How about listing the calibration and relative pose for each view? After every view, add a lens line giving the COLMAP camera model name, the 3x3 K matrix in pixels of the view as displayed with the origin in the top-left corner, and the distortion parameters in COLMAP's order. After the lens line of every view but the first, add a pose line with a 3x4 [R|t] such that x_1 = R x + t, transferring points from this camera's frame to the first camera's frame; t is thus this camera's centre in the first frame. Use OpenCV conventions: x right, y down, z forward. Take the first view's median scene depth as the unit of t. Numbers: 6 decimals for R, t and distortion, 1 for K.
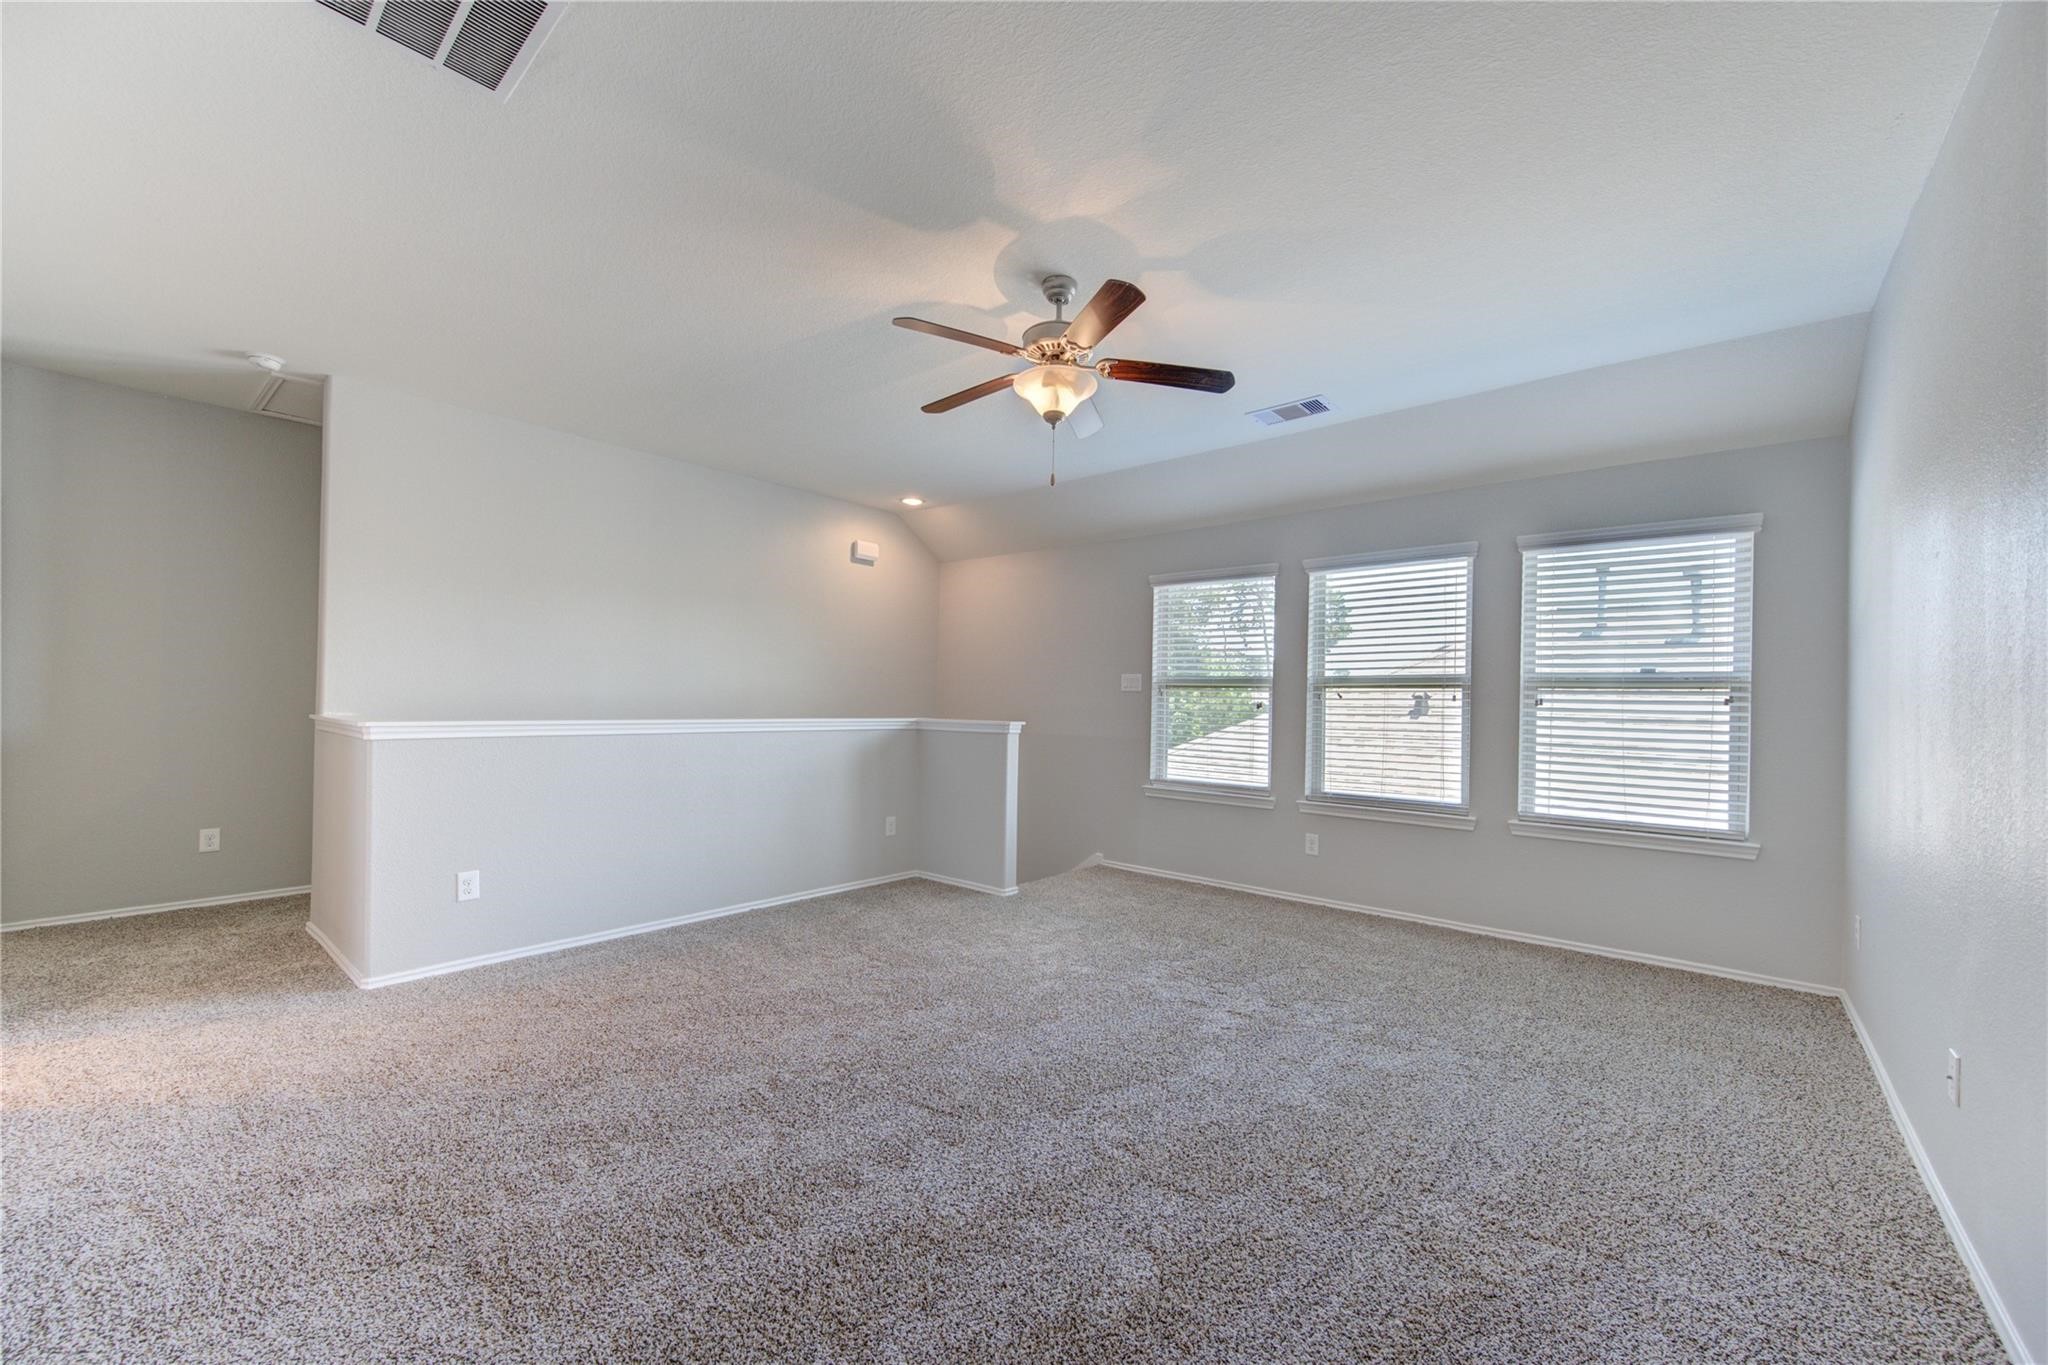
lens RADIAL K [[794.2, 0, 1025.8], [0, 794.2, 702.7], [0, 0, 1]] dist [0.000282, 0.000013]
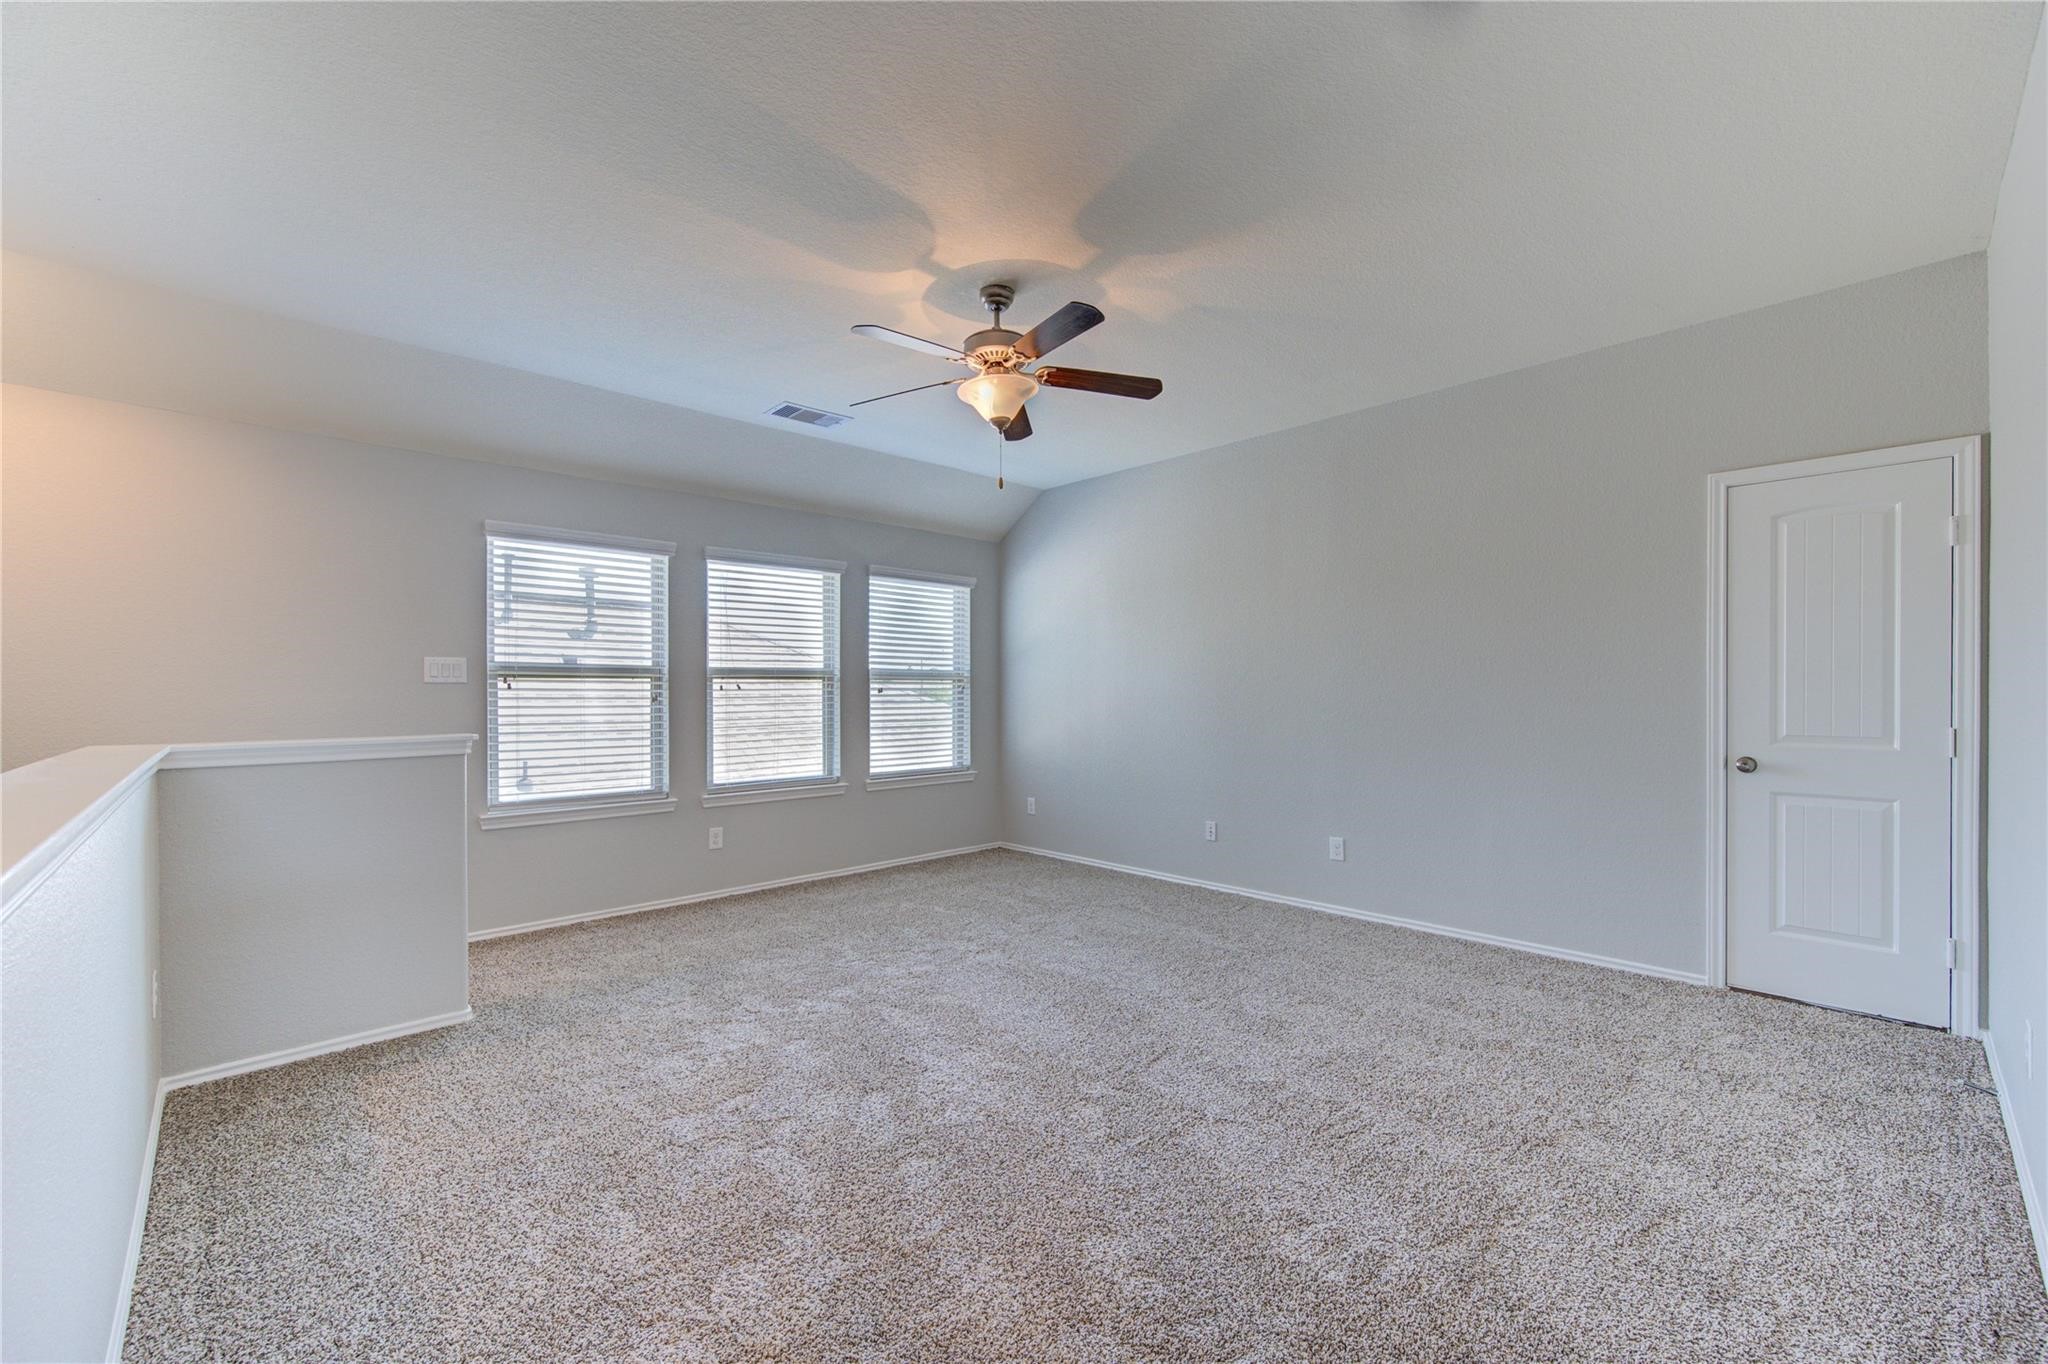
lens RADIAL K [[804.4, 0, 1031.8], [0, 804.4, 691.0], [0, 0, 1]] dist [0.000877, 0.000028]
pose [[0.120210, -0.014265, 0.992646, -0.578928], [0.011378, 0.999851, 0.012991, -0.012020], [-0.992683, 0.009732, 0.120354, 0.489178]]
